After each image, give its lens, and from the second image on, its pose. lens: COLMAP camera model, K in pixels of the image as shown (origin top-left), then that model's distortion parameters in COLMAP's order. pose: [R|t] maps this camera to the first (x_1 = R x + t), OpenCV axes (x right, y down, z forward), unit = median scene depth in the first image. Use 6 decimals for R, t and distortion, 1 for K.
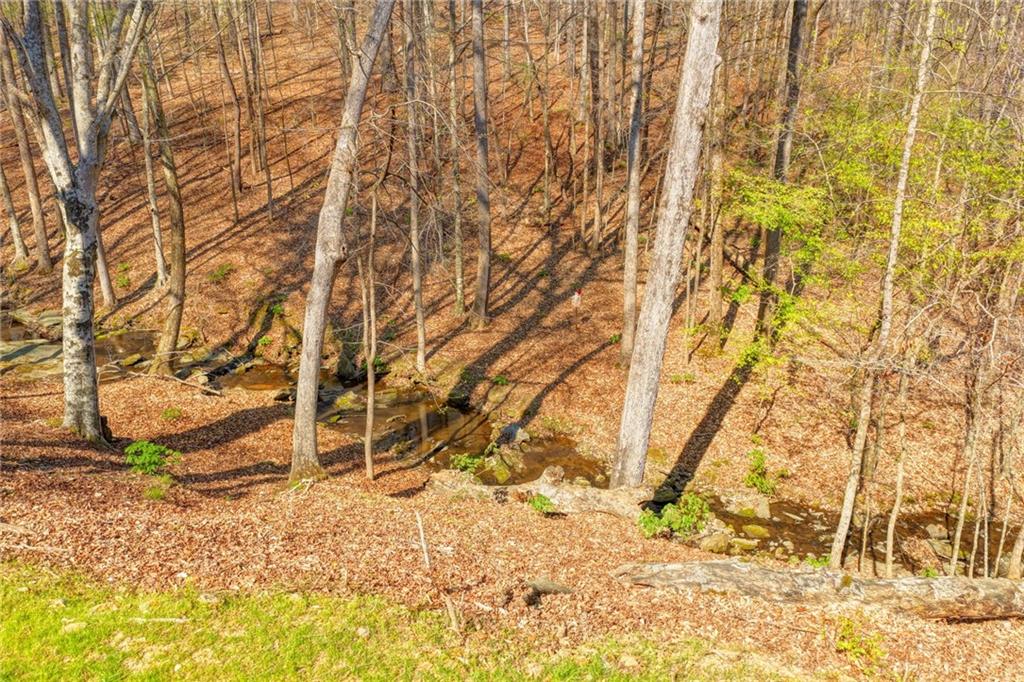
lens RADIAL K [[859.1, 0, 523.7], [0, 859.1, 347.4], [0, 0, 1]] dist [-0.005572, 0.012625]
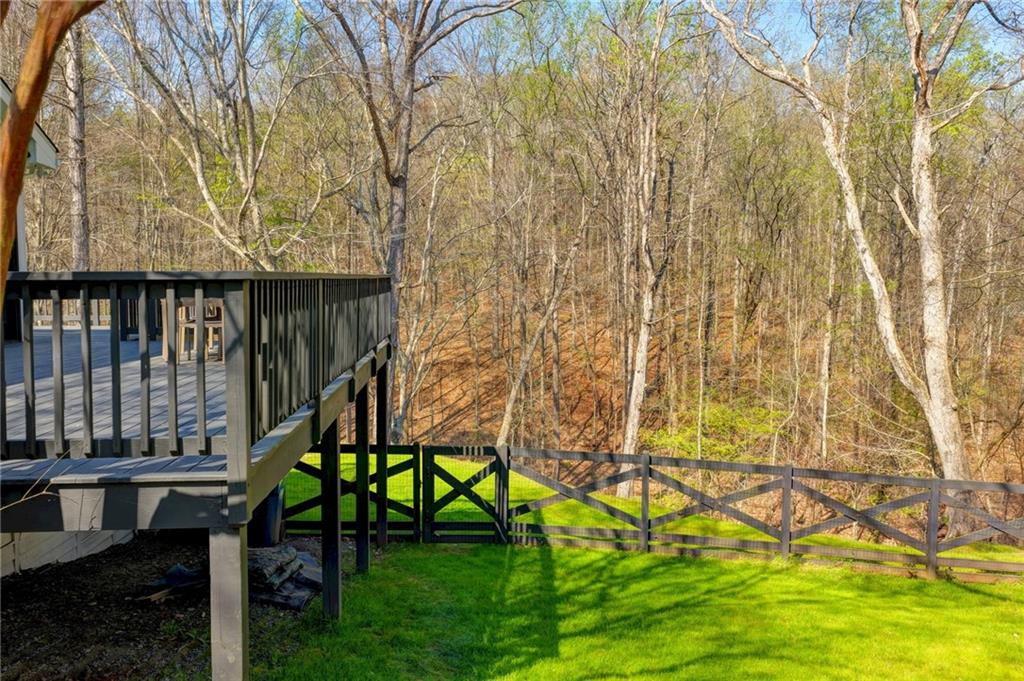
lens RADIAL K [[859.1, 0, 523.7], [0, 859.1, 346.9], [0, 0, 1]] dist [-0.005572, 0.012625]
pose [[0.996685, 0.014521, -0.080056, 0.025120], [-0.033956, 0.968397, -0.247092, 0.096120], [0.073938, 0.248991, 0.965679, -0.734659]]
